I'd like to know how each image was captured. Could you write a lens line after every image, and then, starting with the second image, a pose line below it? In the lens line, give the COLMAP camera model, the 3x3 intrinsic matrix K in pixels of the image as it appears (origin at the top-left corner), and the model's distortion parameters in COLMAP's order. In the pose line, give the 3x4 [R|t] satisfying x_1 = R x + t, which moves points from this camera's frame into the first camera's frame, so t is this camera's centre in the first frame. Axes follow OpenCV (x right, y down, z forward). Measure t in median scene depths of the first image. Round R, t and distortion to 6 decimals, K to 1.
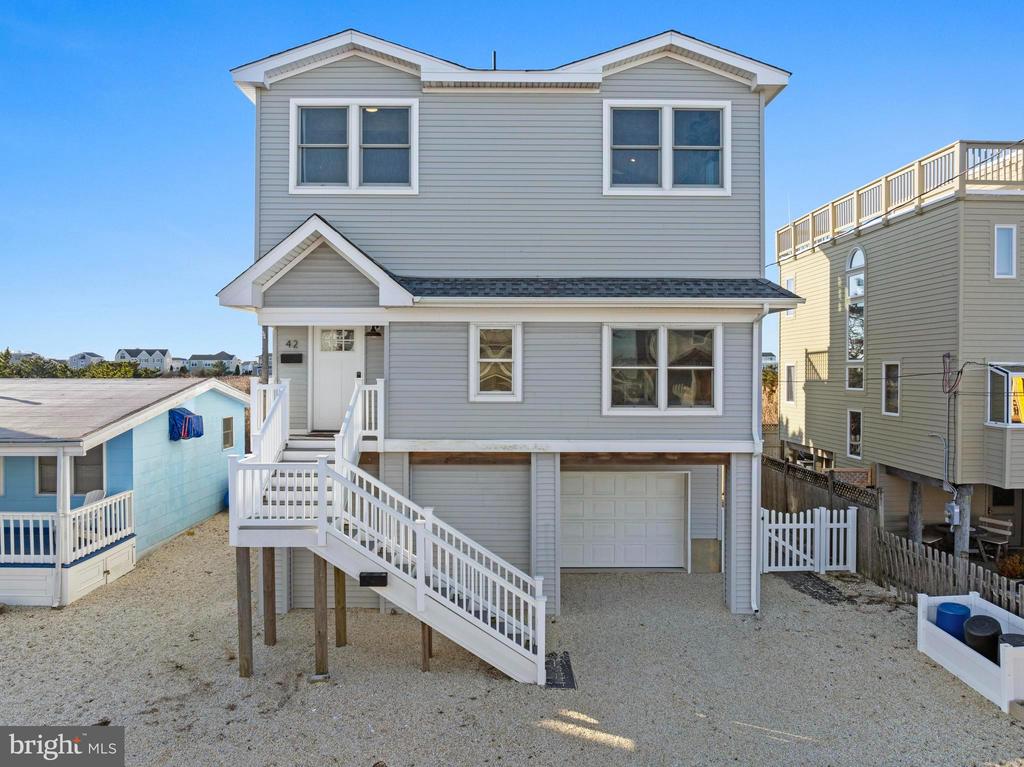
lens RADIAL K [[692.0, 0, 513.4], [0, 692.0, 380.1], [0, 0, 1]] dist [-0.051360, 0.004926]
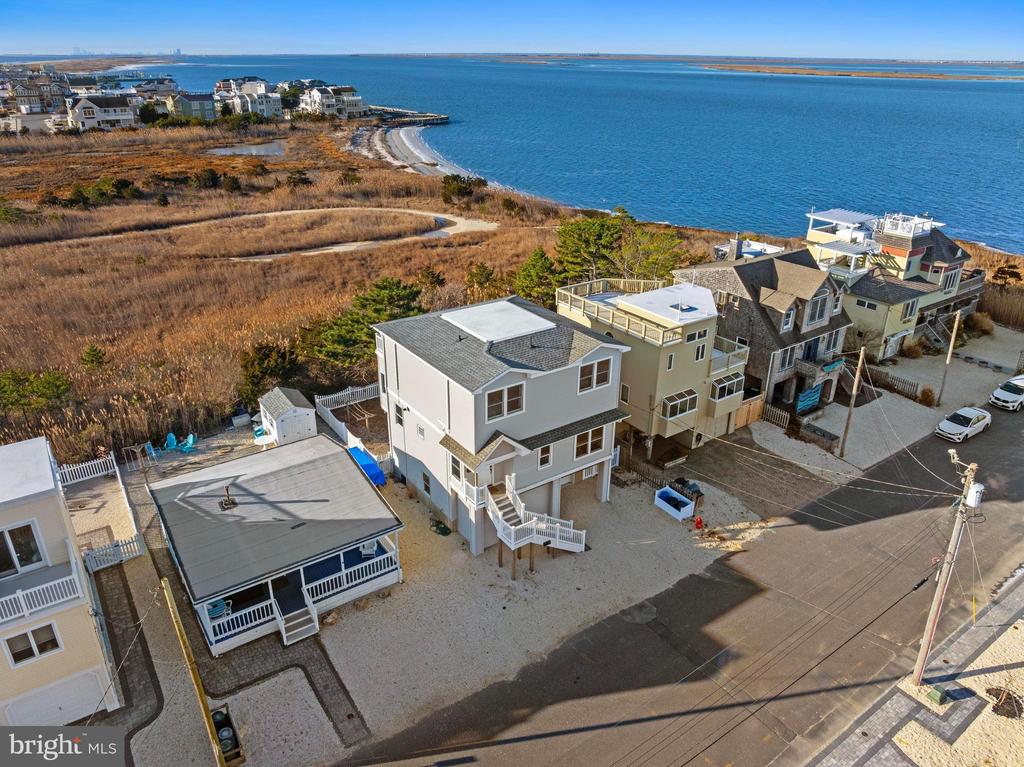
lens RADIAL K [[692.0, 0, 511.7], [0, 692.0, 383.4], [0, 0, 1]] dist [-0.051360, 0.004926]
pose [[0.829337, -0.230327, 0.509067, -1.553507], [0.003620, 0.913281, 0.407314, -1.493519], [-0.558737, -0.335958, 0.758252, -1.015129]]
